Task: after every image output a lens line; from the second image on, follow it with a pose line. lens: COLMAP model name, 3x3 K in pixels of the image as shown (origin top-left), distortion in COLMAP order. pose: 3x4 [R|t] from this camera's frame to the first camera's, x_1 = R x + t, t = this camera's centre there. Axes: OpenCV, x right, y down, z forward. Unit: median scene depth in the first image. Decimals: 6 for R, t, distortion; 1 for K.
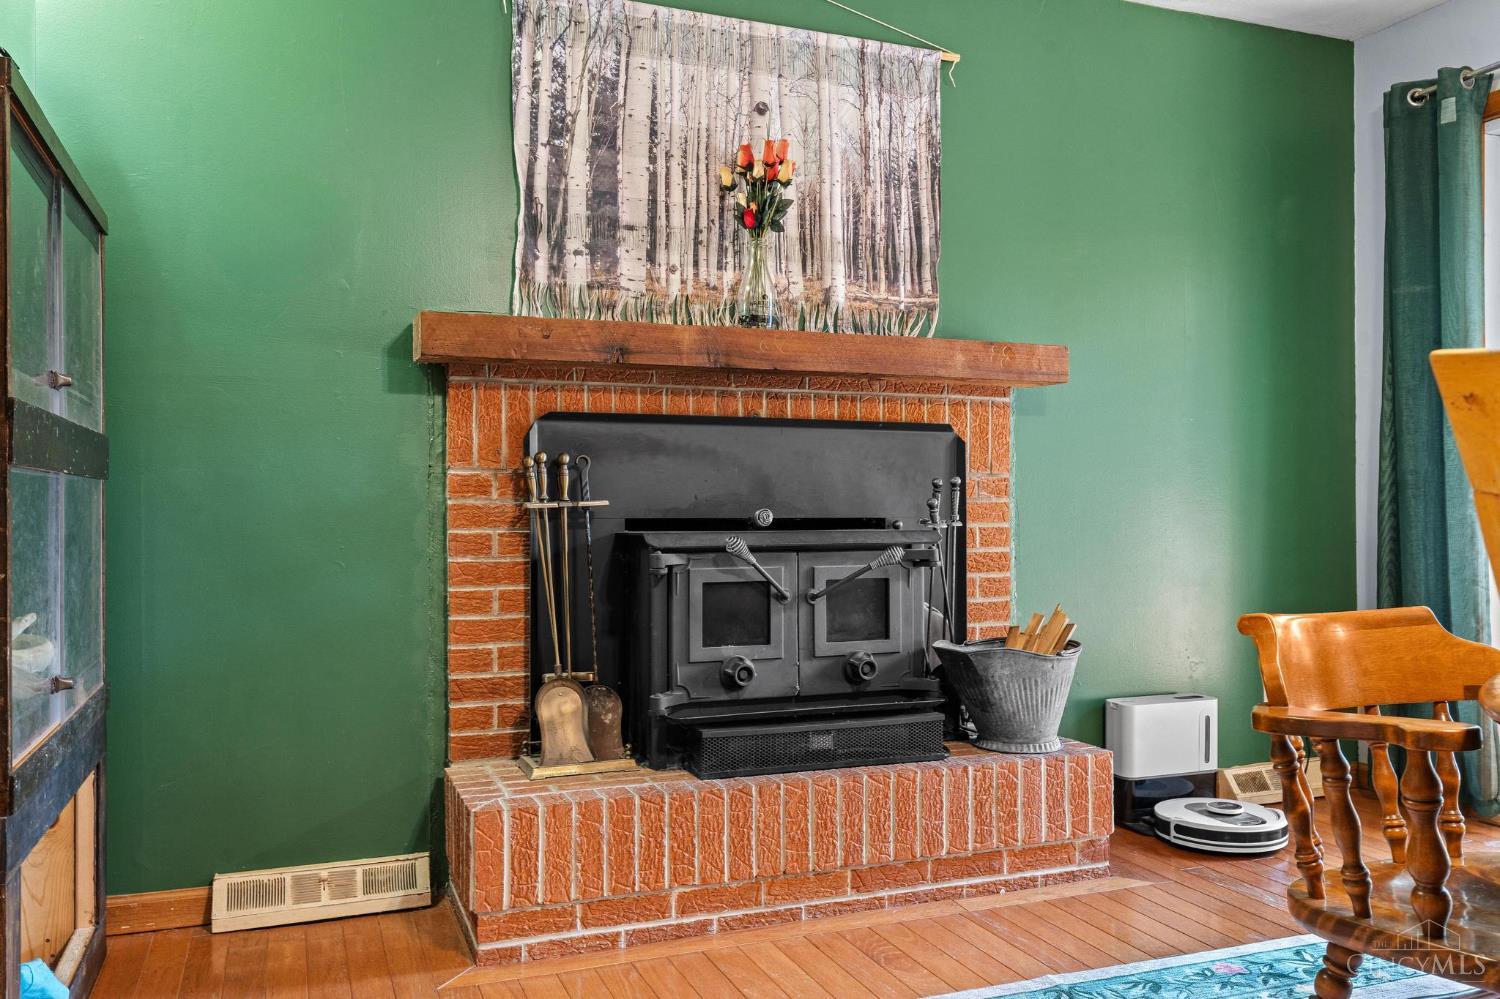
lens RADIAL K [[1189.8, 0, 750.4], [0, 1189.8, 501.4], [0, 0, 1]] dist [0.005251, 0.000251]
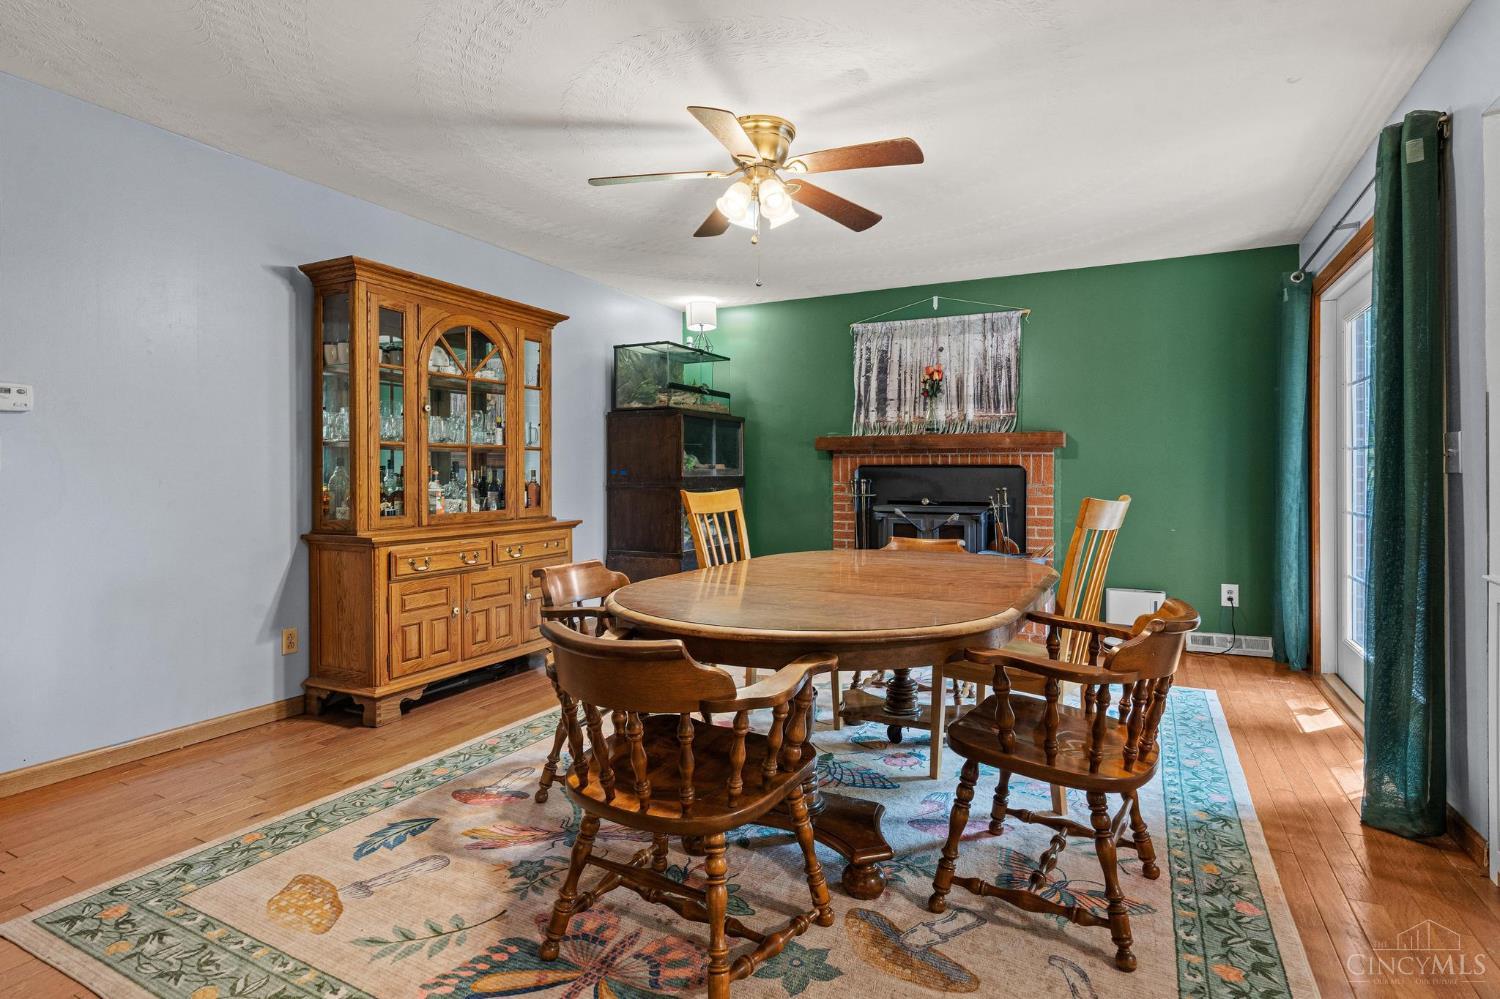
lens RADIAL K [[779.4, 0, 745.8], [0, 779.4, 488.5], [0, 0, 1]] dist [0.000190, 0.000012]
pose [[0.664676, 0.013605, -0.747008, 1.054351], [-0.002031, 0.999863, 0.016404, -0.043708], [0.747129, -0.009386, 0.664612, -0.513431]]
